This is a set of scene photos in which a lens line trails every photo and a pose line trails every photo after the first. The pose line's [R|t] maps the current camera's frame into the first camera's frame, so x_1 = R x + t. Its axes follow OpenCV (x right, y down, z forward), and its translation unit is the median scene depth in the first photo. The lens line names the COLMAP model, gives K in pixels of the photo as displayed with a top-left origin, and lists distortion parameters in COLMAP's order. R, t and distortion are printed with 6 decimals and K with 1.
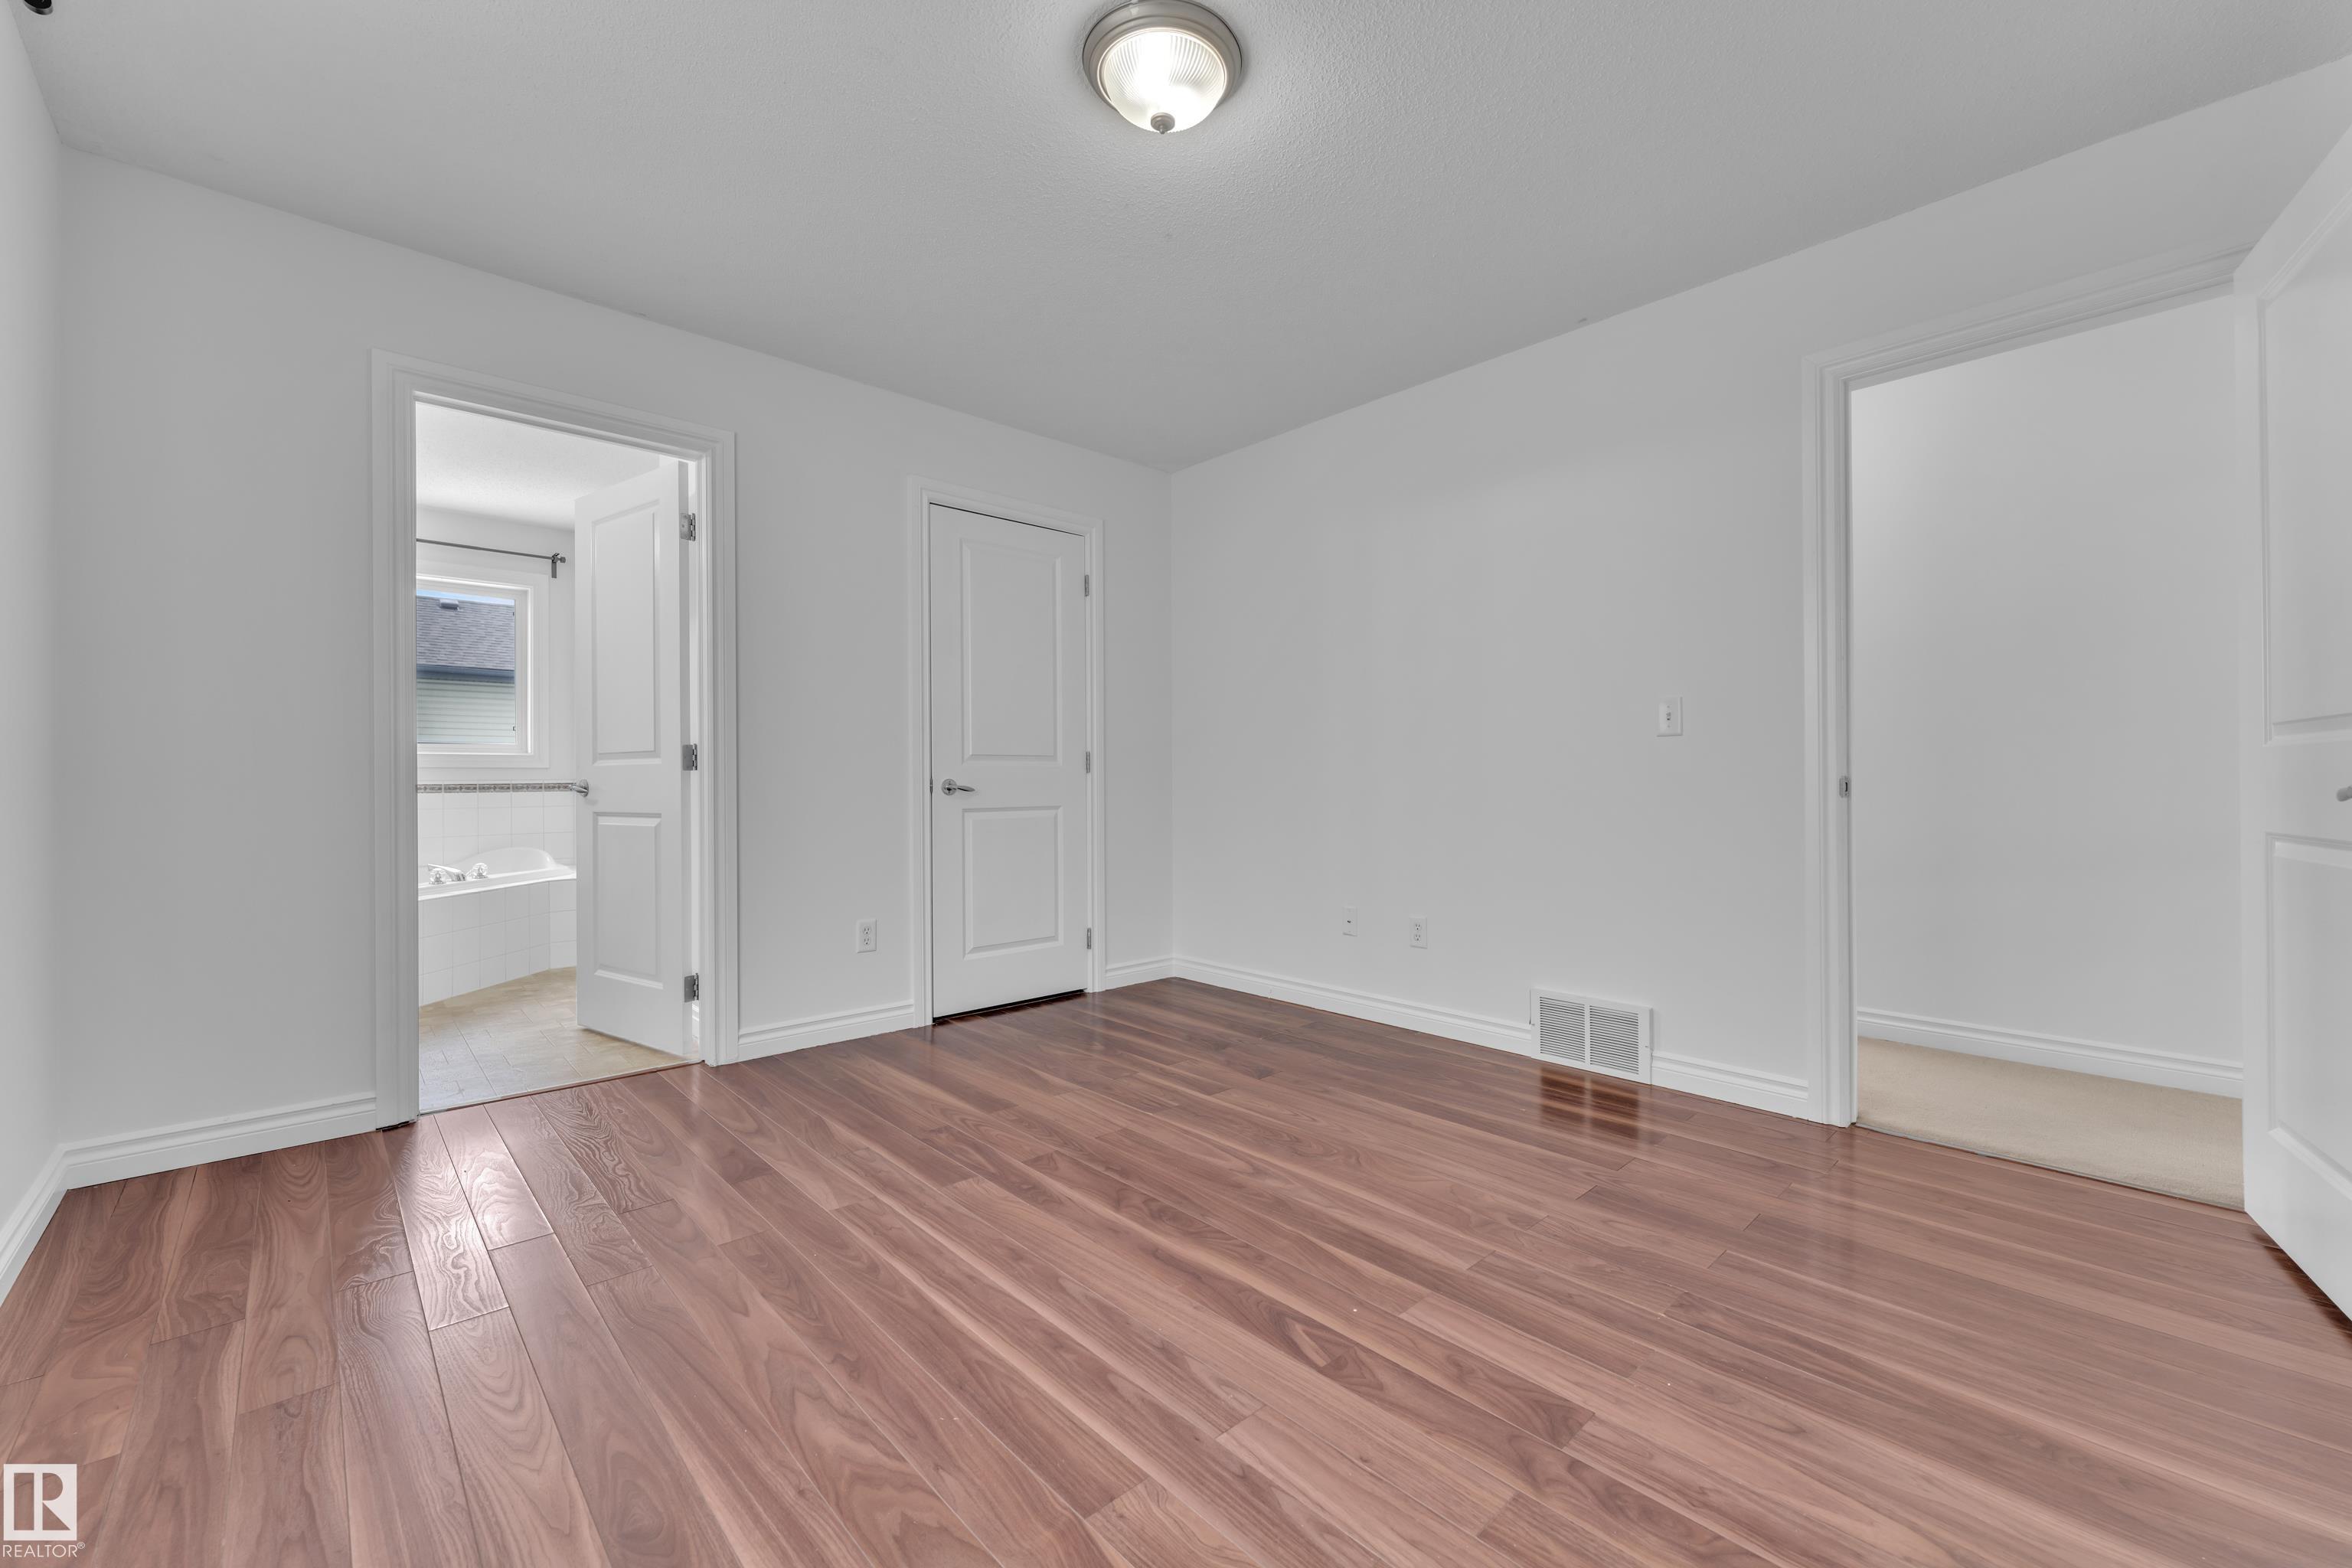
lens RADIAL K [[944.0, 0, 1171.4], [0, 944.0, 779.5], [0, 0, 1]] dist [-0.000022, 0.000039]
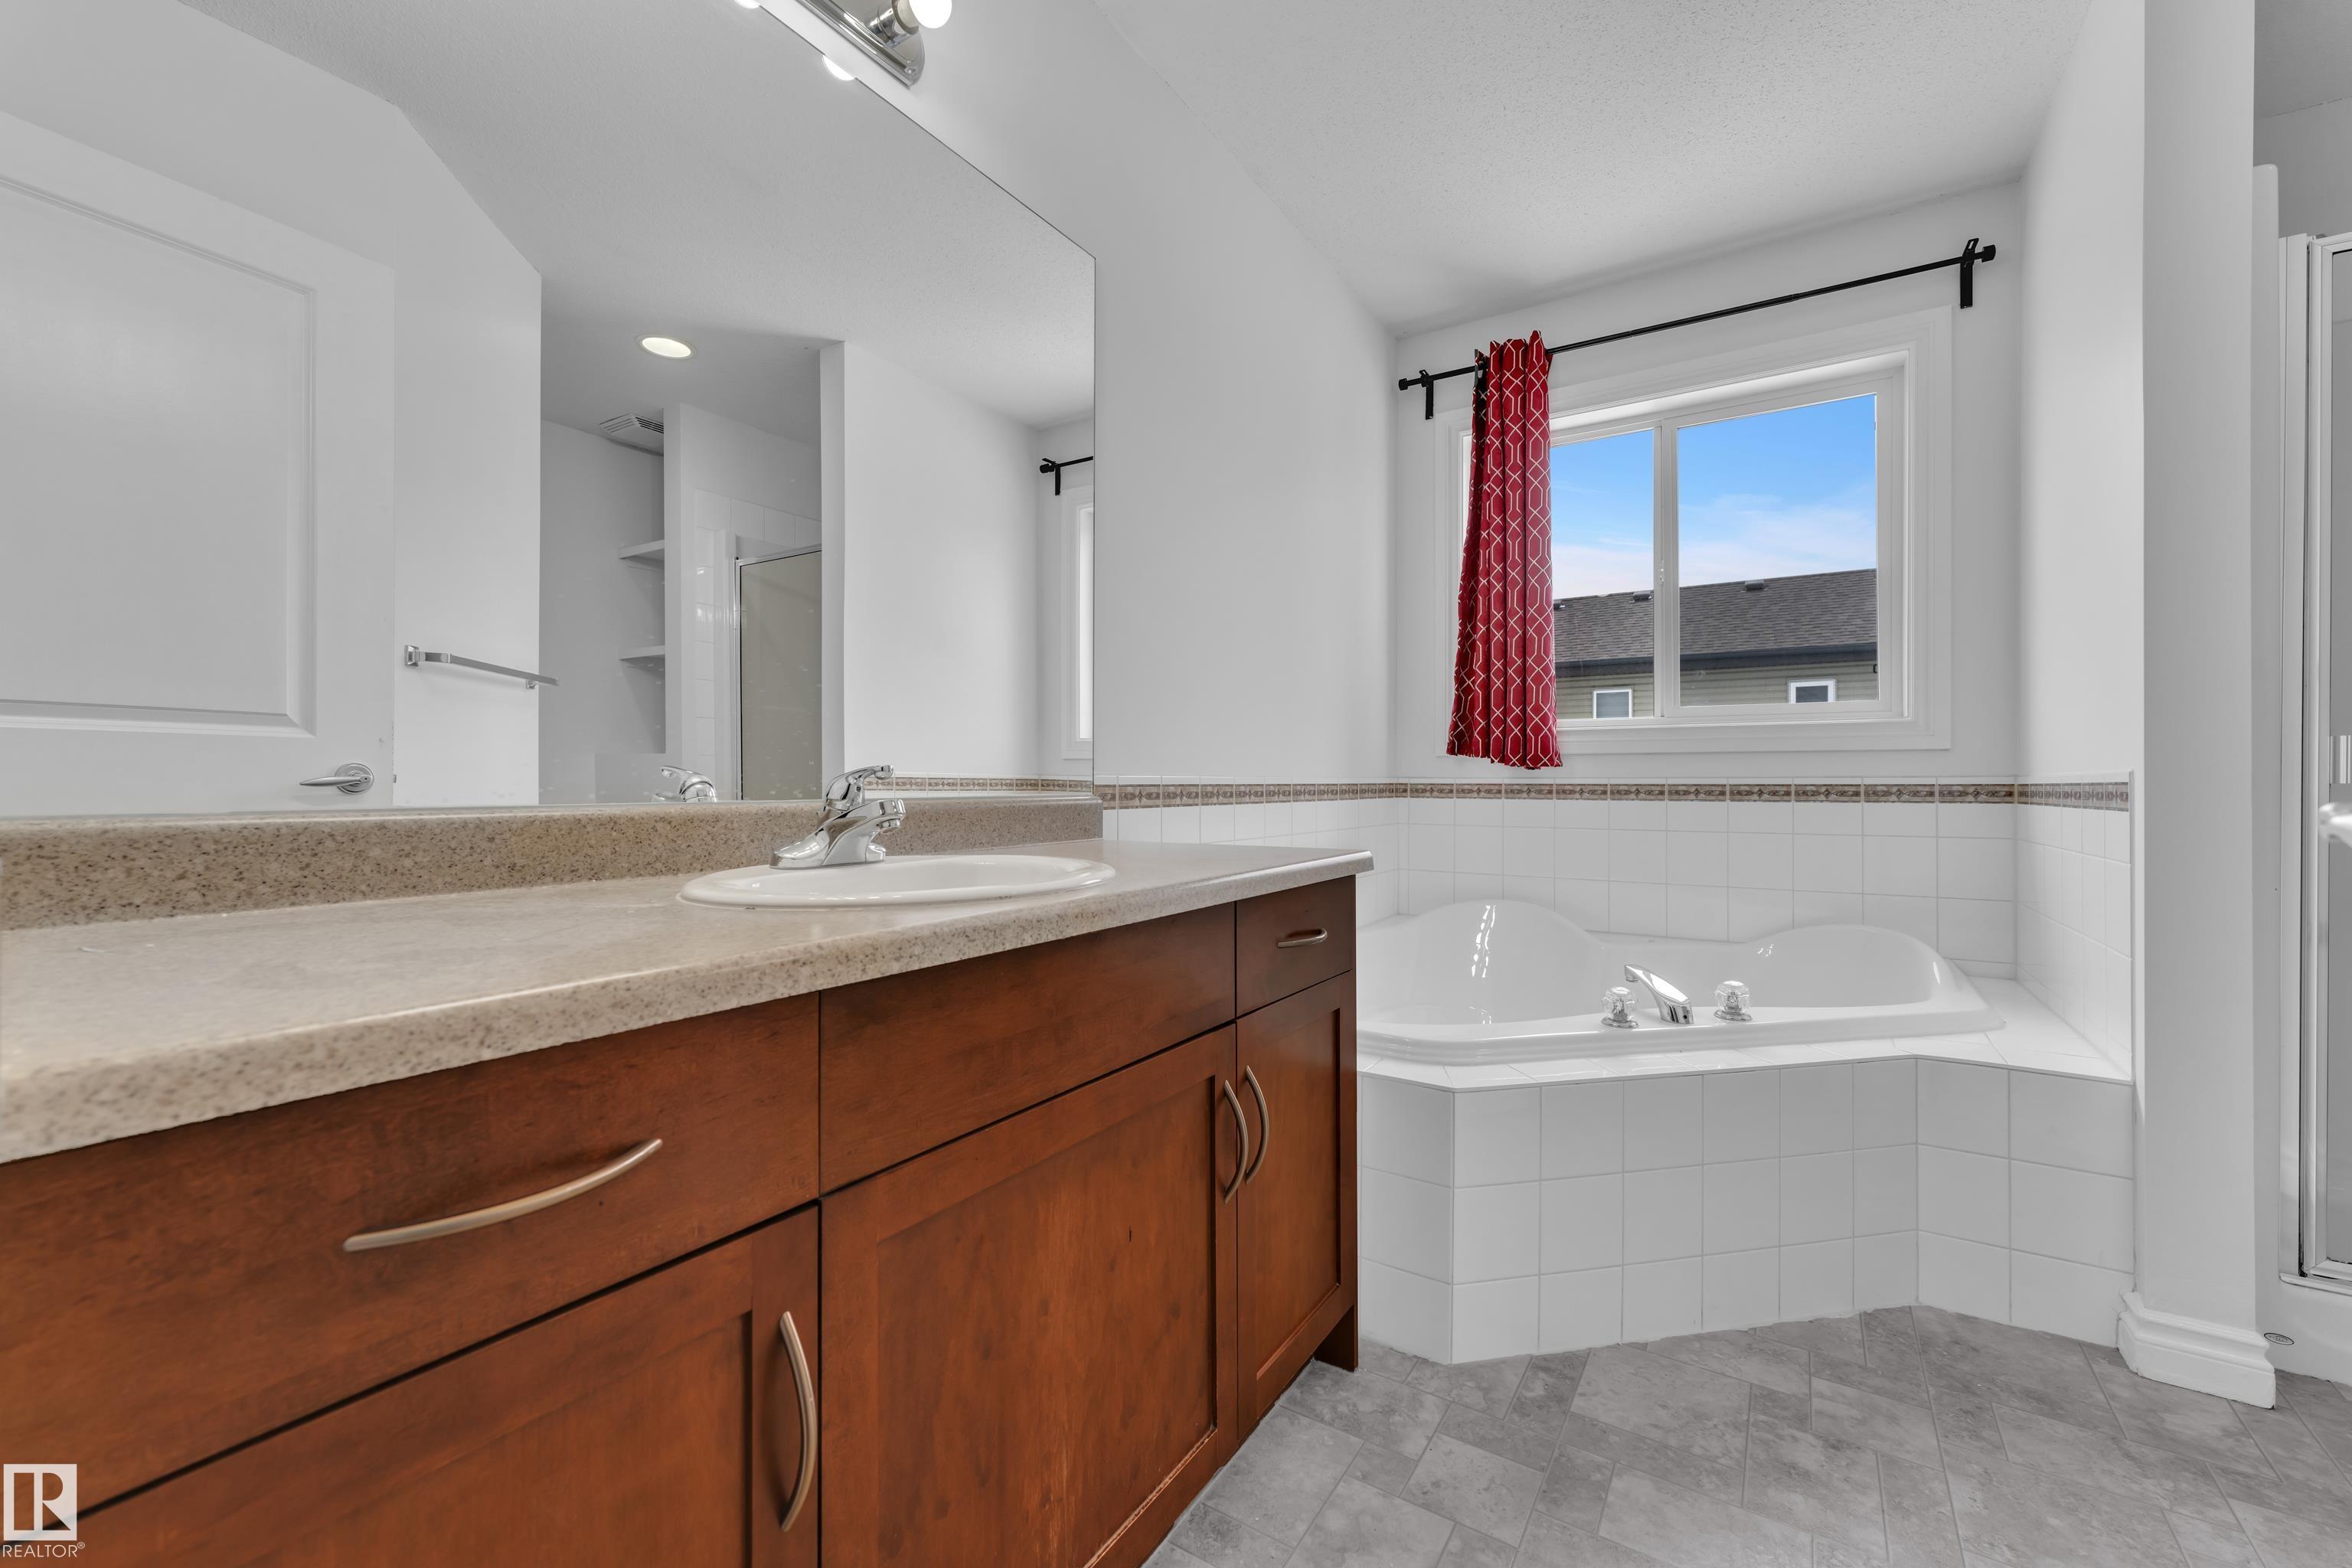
lens RADIAL K [[944.0, 0, 1171.4], [0, 944.0, 779.5], [0, 0, 1]] dist [-0.000022, 0.000039]
pose [[0.252520, 0.001402, -0.967591, -0.334177], [-0.006815, 0.999977, -0.000330, 0.004306], [0.967568, 0.006678, 0.252524, 0.550692]]
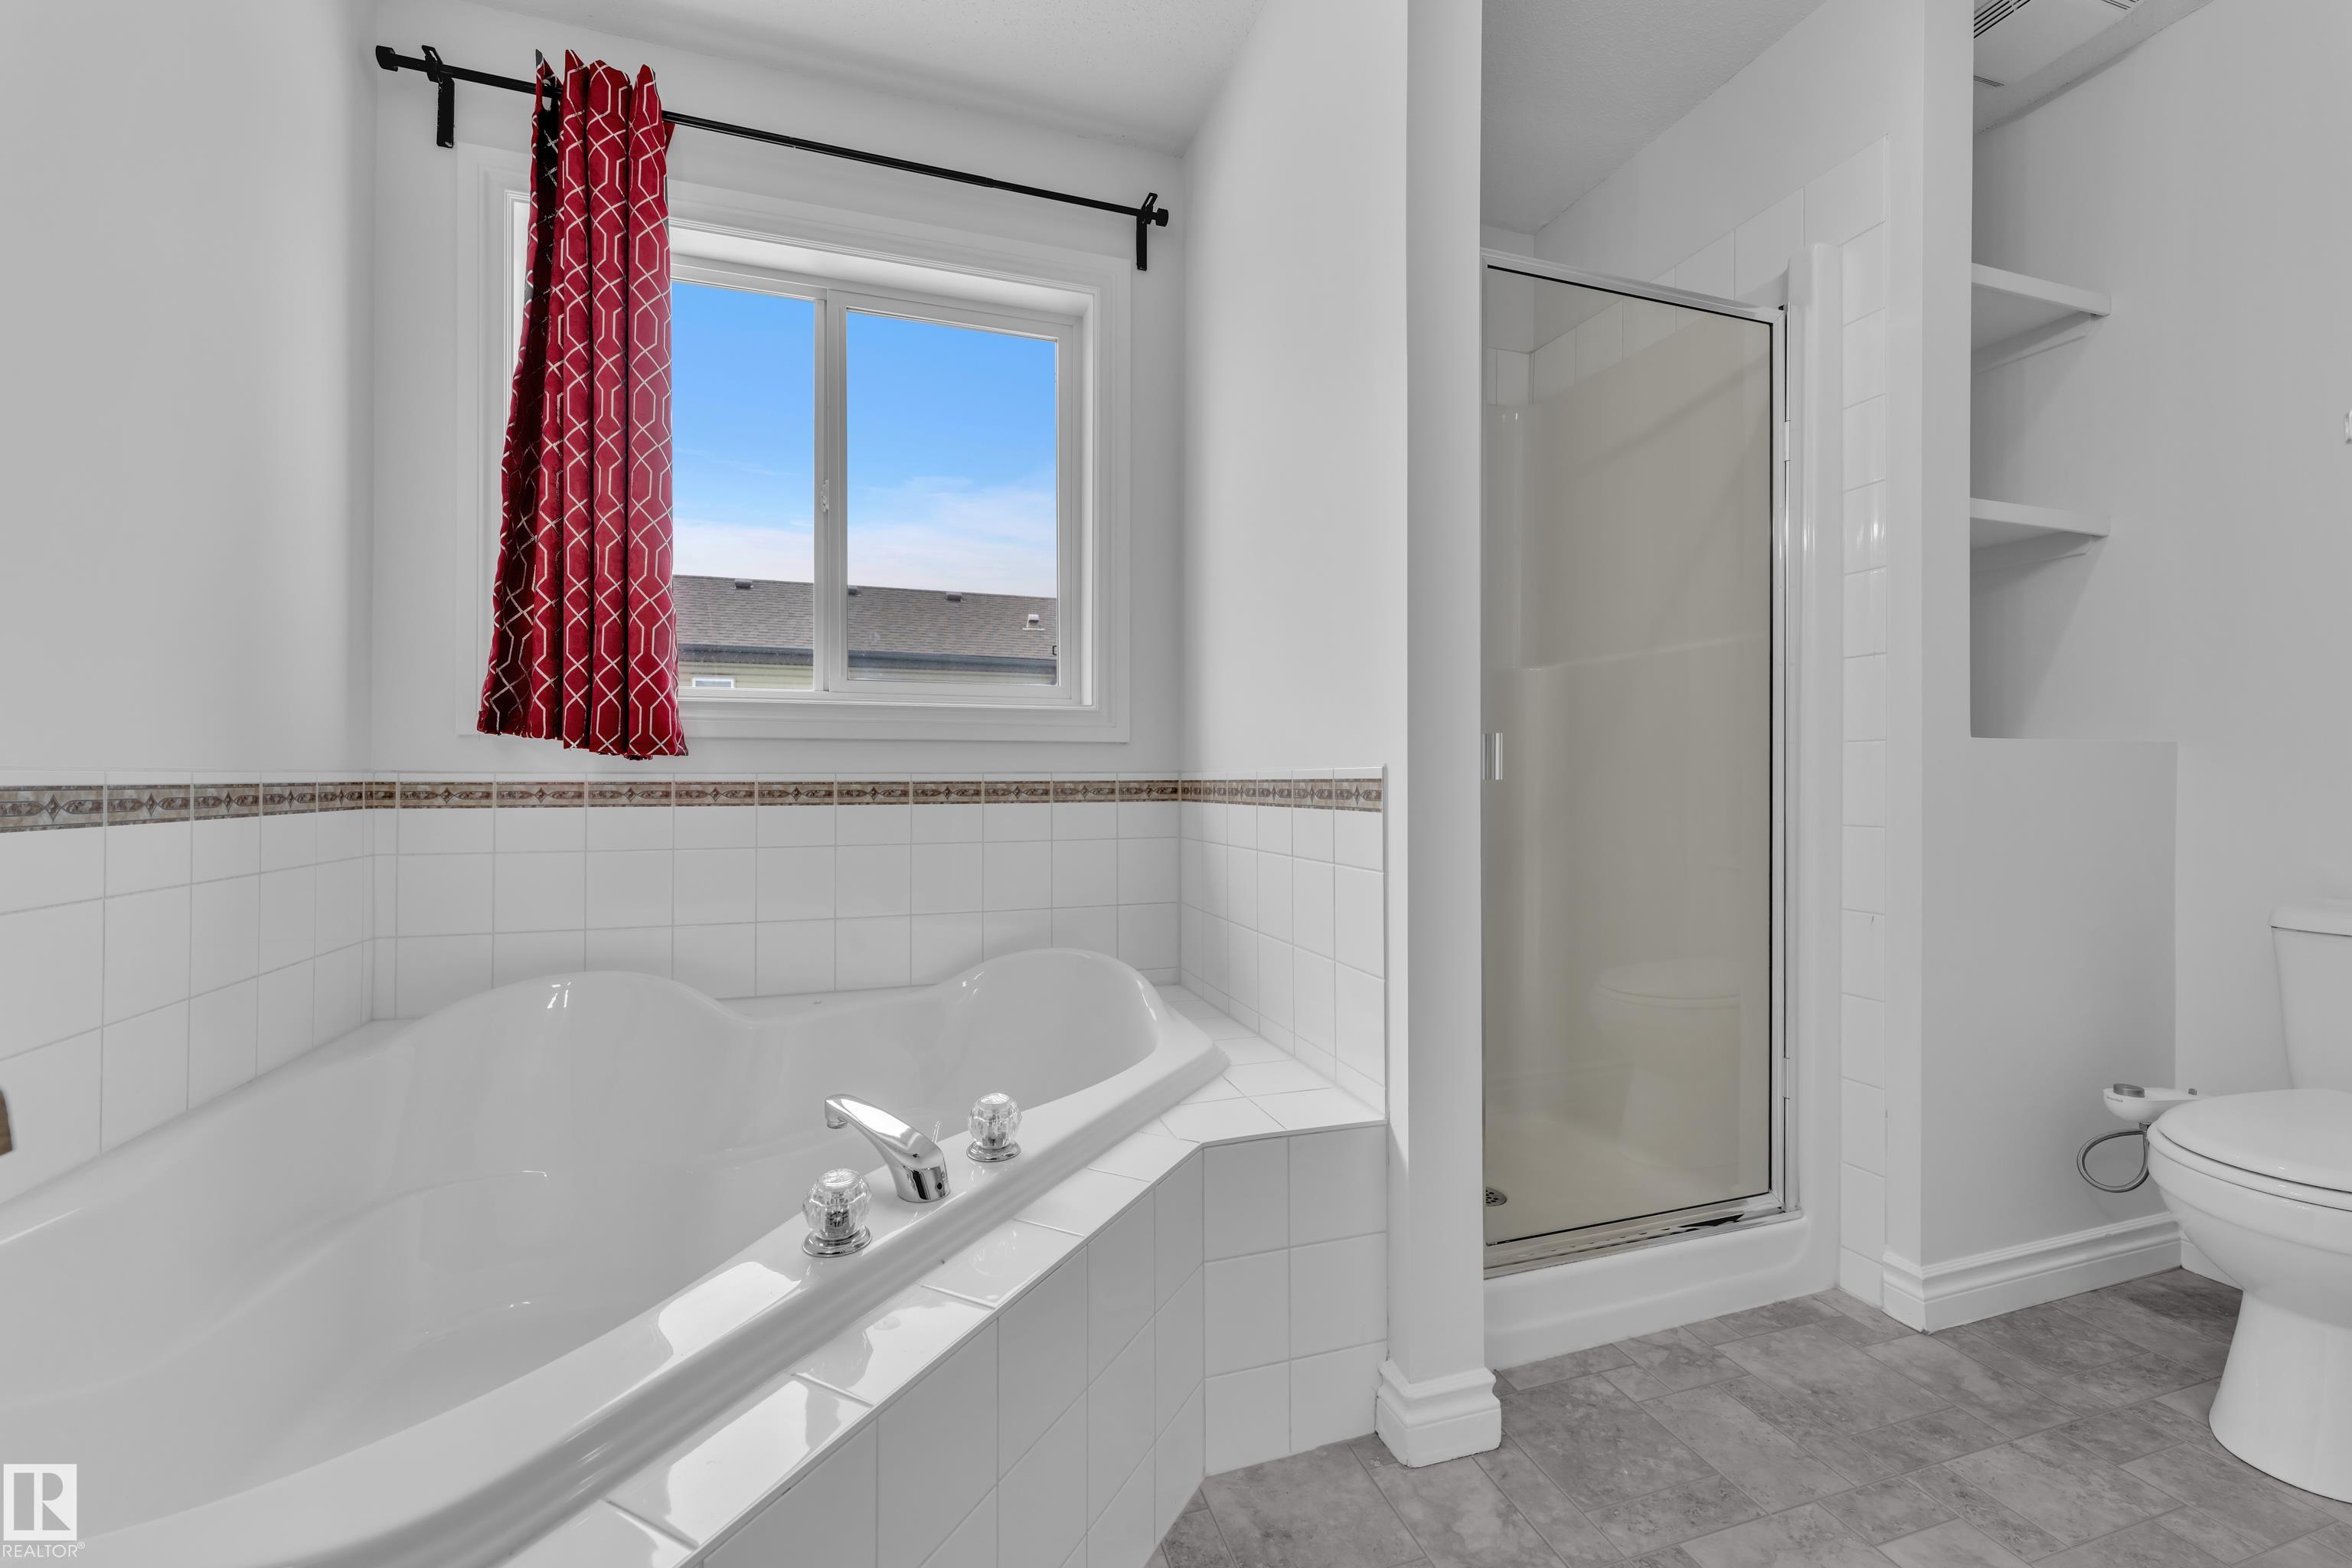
lens RADIAL K [[962.7, 0, 1188.1], [0, 962.7, 769.7], [0, 0, 1]] dist [-0.000897, 0.000568]
pose [[0.915171, -0.000470, -0.403066, -0.478758], [-0.004458, 0.999926, -0.011288, 0.003717], [0.403042, 0.012128, 0.915101, 0.646347]]
